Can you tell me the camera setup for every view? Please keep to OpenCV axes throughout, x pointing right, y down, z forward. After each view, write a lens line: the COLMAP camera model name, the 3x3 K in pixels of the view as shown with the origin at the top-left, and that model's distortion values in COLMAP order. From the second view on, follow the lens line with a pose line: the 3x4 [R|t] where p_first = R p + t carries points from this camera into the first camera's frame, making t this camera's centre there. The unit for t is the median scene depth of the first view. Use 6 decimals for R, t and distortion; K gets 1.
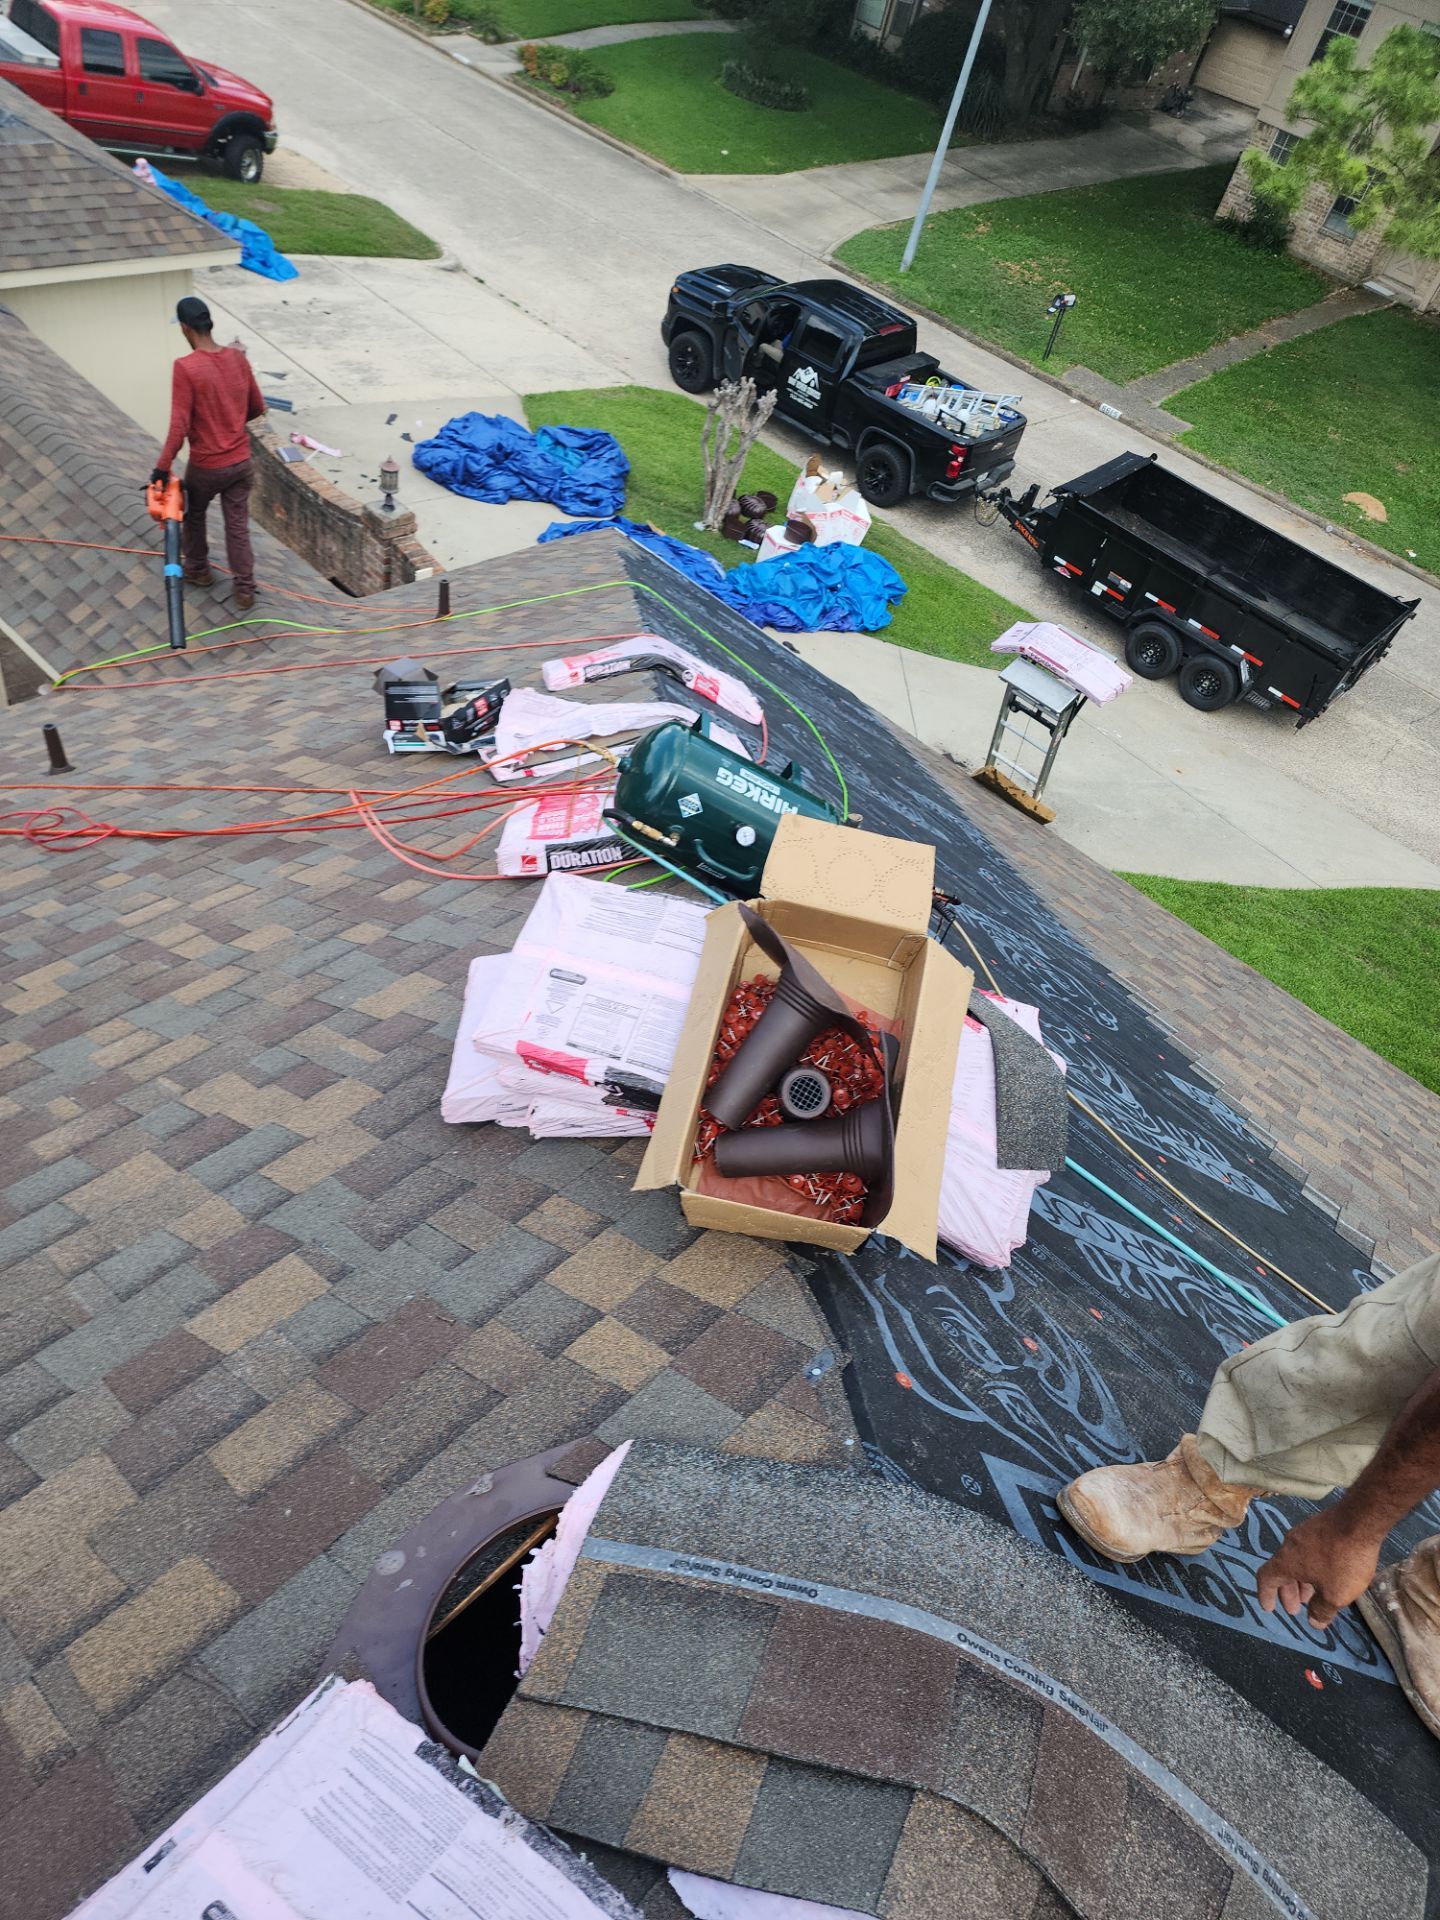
lens RADIAL K [[1286.2, 0, 674.9], [0, 1286.2, 946.8], [0, 0, 1]] dist [0.082060, -0.065561]
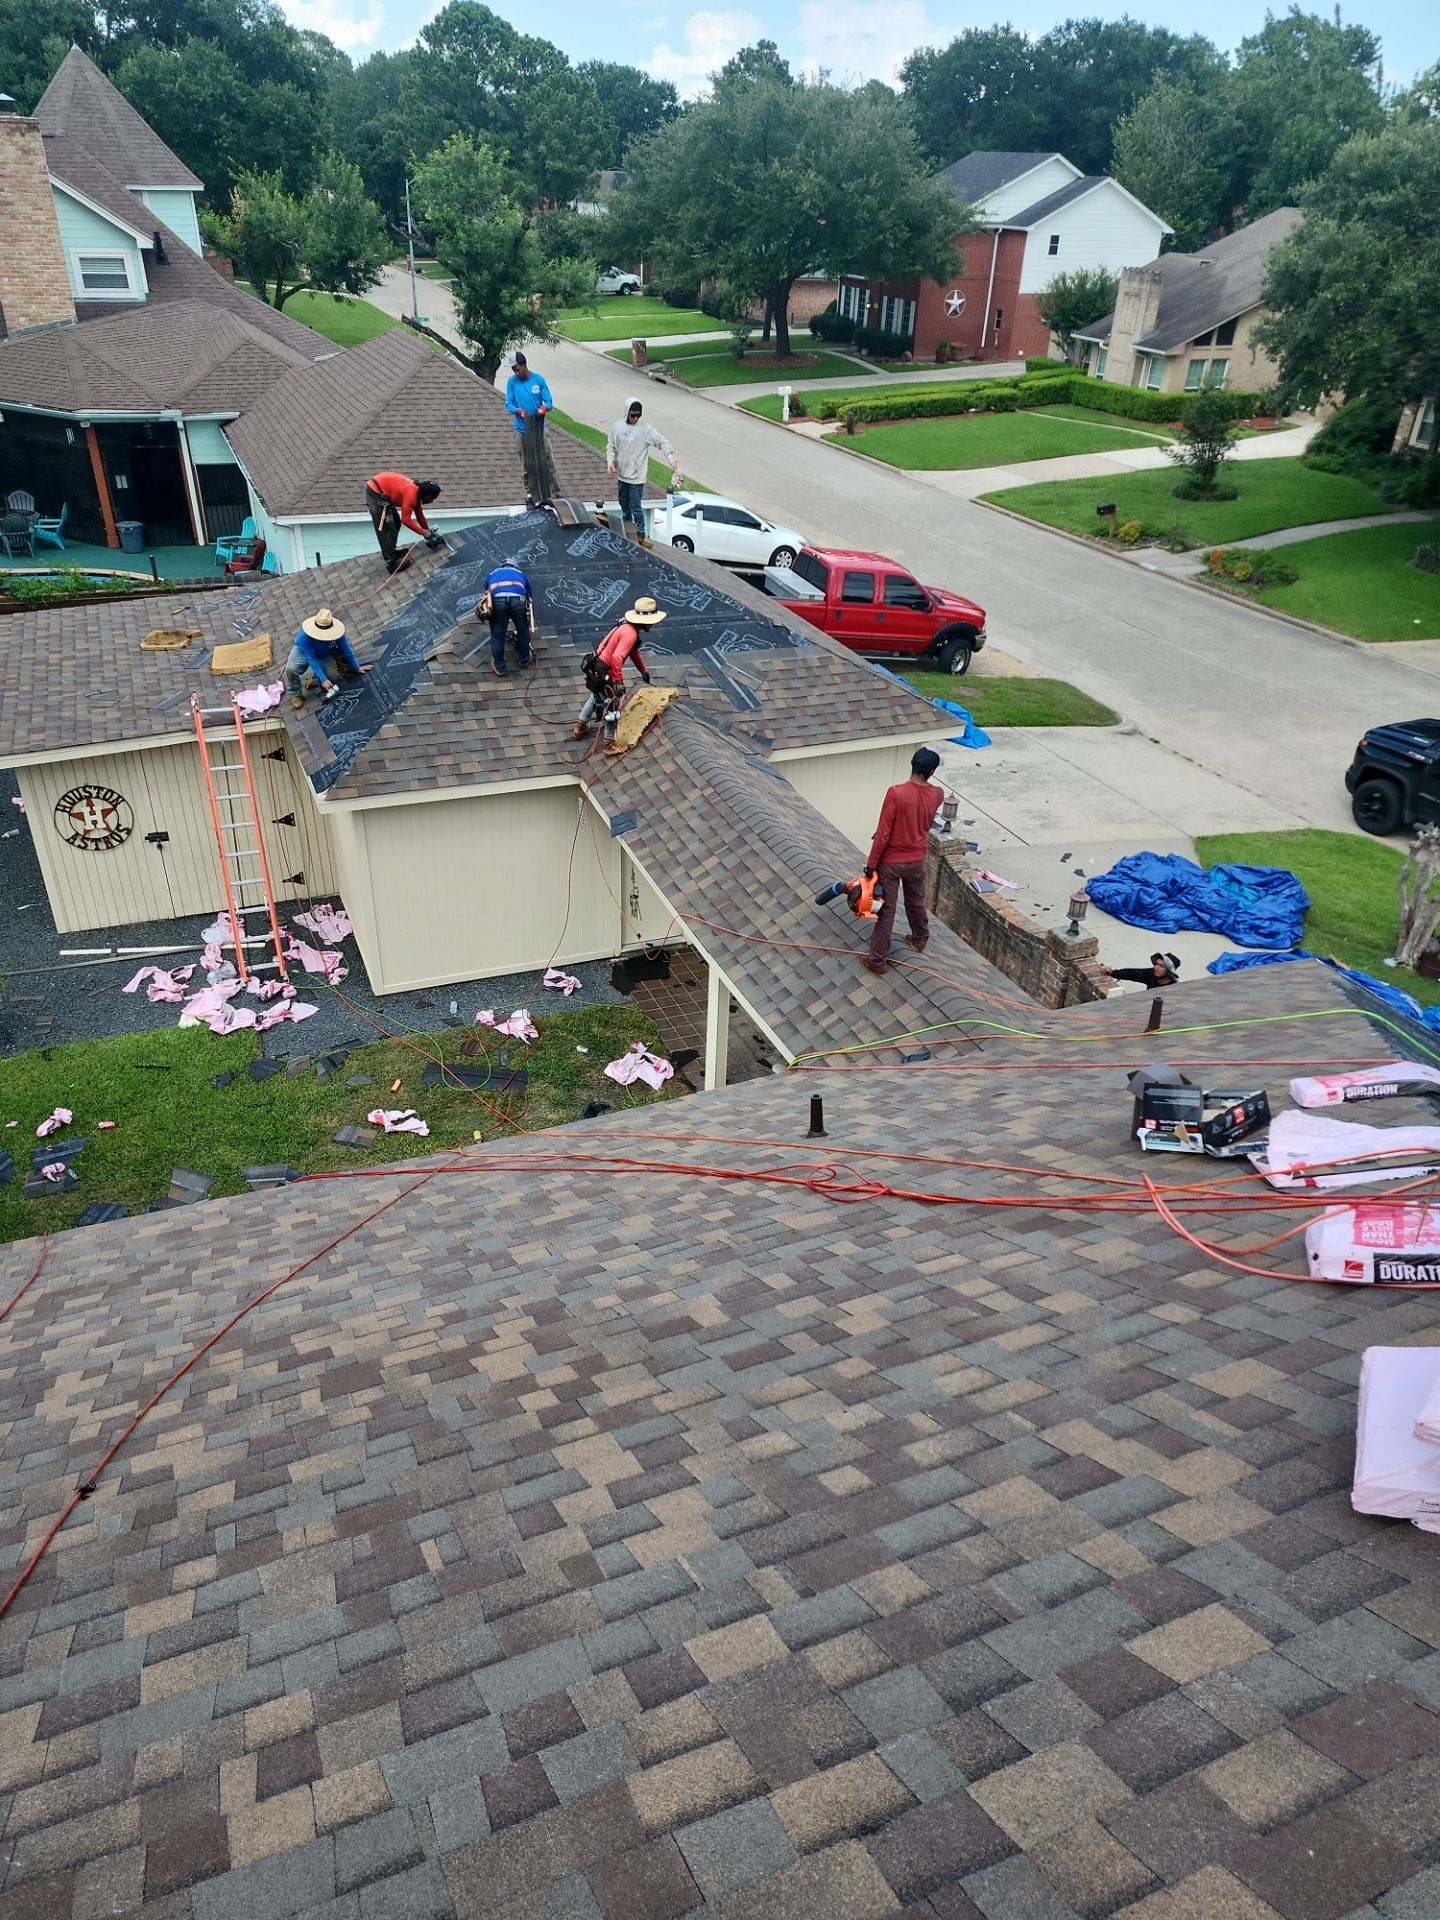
lens RADIAL K [[1286.2, 0, 714.5], [0, 1286.2, 965.7], [0, 0, 1]] dist [0.082060, -0.065561]
pose [[0.907983, 0.050441, -0.415960, -0.061524], [-0.171565, 0.950451, -0.259245, 0.023363], [0.382273, 0.306754, 0.871647, -0.052364]]
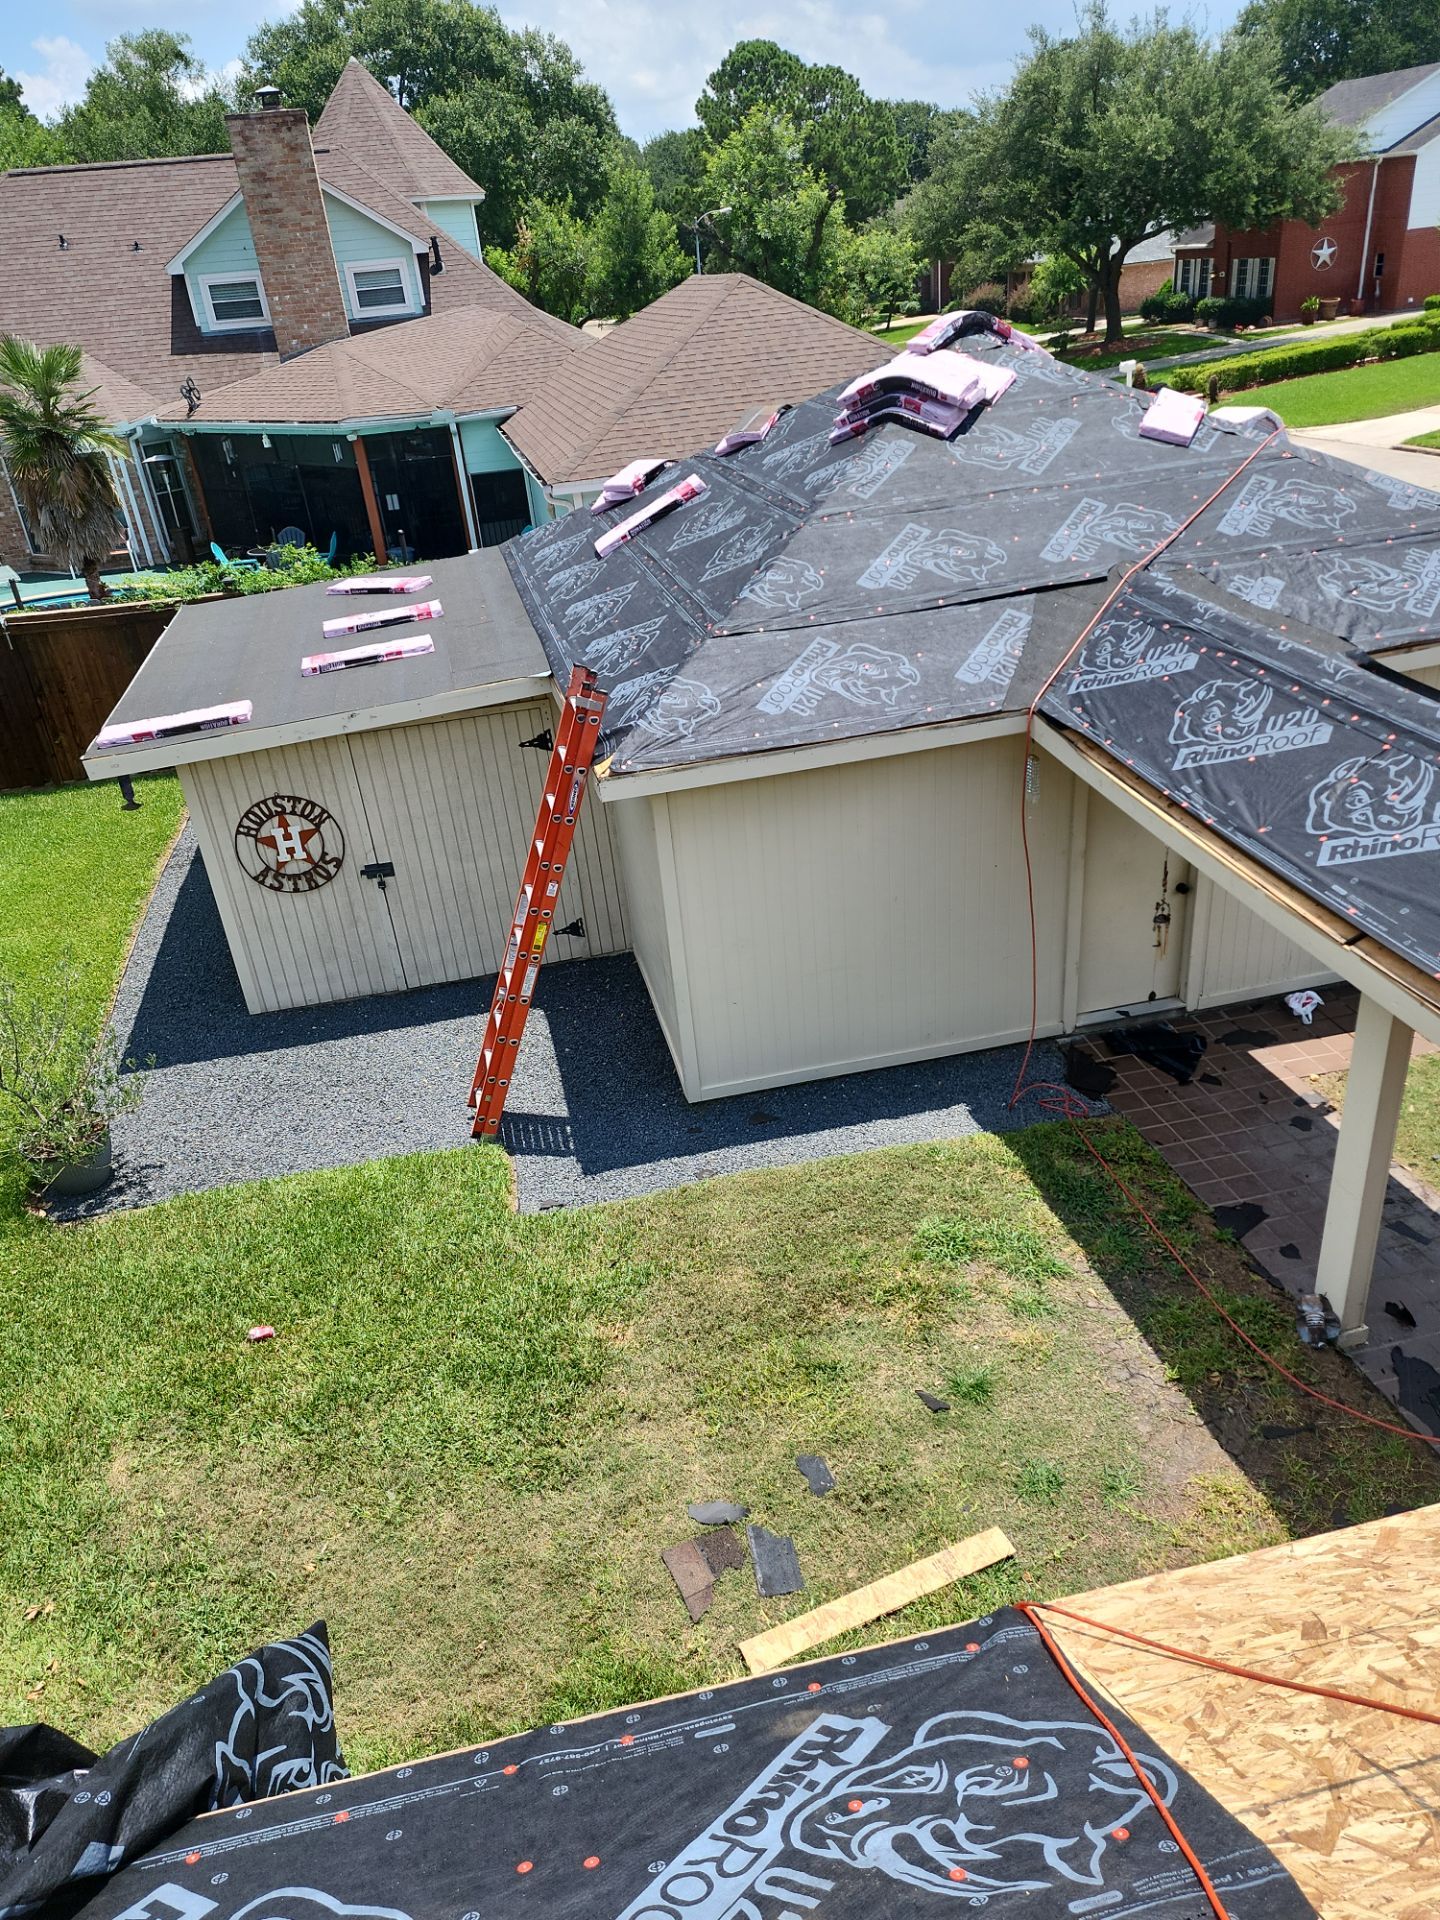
lens RADIAL K [[1286.2, 0, 704.8], [0, 1286.2, 1008.3], [0, 0, 1]] dist [0.082060, -0.065561]
pose [[0.791421, 0.022579, -0.610855, -0.509662], [-0.211165, 0.947895, -0.238546, -0.124853], [0.573640, 0.317782, 0.754952, 0.449914]]
